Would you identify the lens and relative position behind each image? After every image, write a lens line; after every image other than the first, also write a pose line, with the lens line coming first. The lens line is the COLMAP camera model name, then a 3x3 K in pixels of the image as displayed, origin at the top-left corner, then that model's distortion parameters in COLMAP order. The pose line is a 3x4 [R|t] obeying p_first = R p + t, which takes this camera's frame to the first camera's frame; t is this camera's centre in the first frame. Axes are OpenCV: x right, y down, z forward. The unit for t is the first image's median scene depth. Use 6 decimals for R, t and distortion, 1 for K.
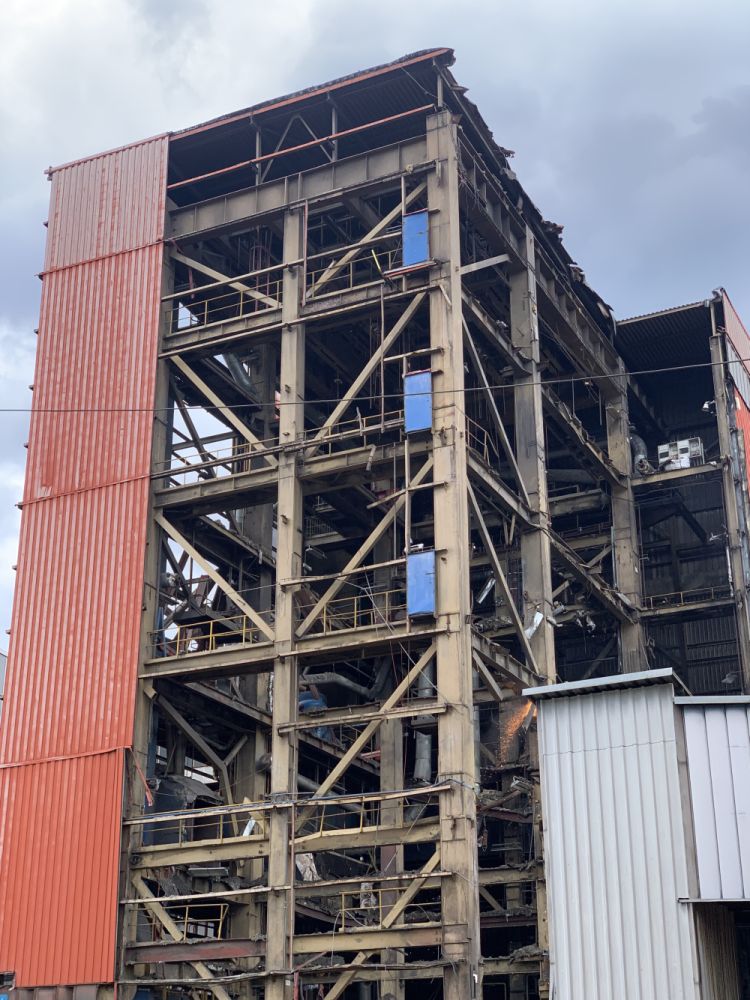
lens RADIAL K [[1516.8, 0, 375.0], [0, 1516.8, 500.0], [0, 0, 1]] dist [0.045178, -0.061861]
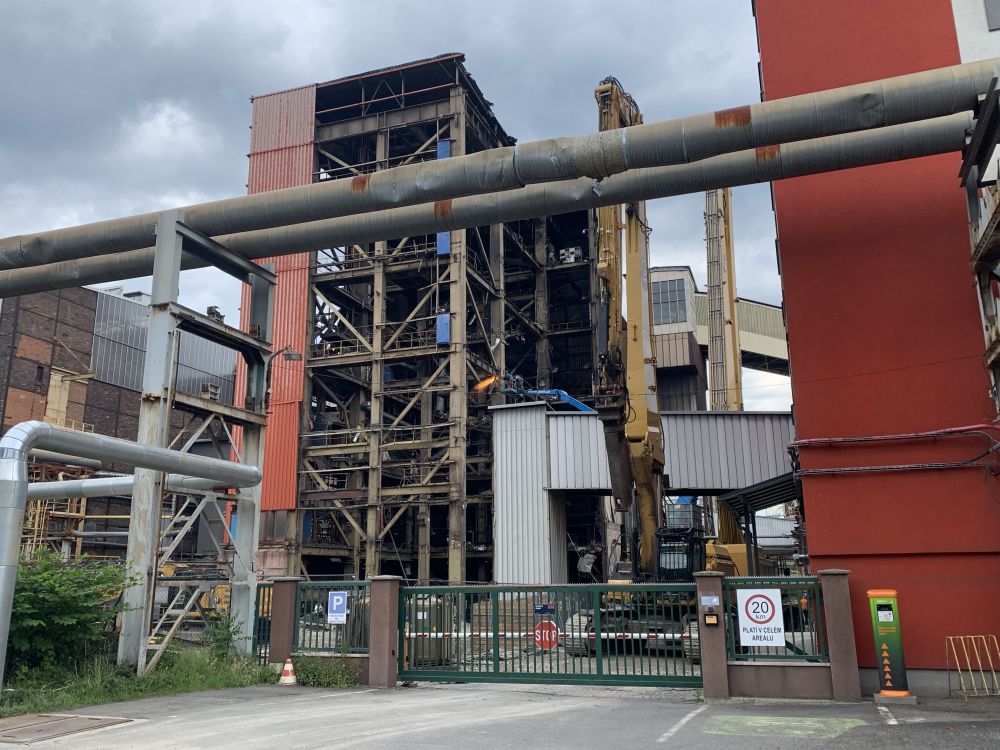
lens RADIAL K [[856.7, 0, 504.8], [0, 856.7, 362.4], [0, 0, 1]] dist [0.107449, -0.131387]
pose [[0.993375, 0.018738, 0.113379, -0.017824], [-0.035786, 0.987999, 0.150260, -0.075082], [-0.109202, -0.153322, 0.982124, -0.183315]]
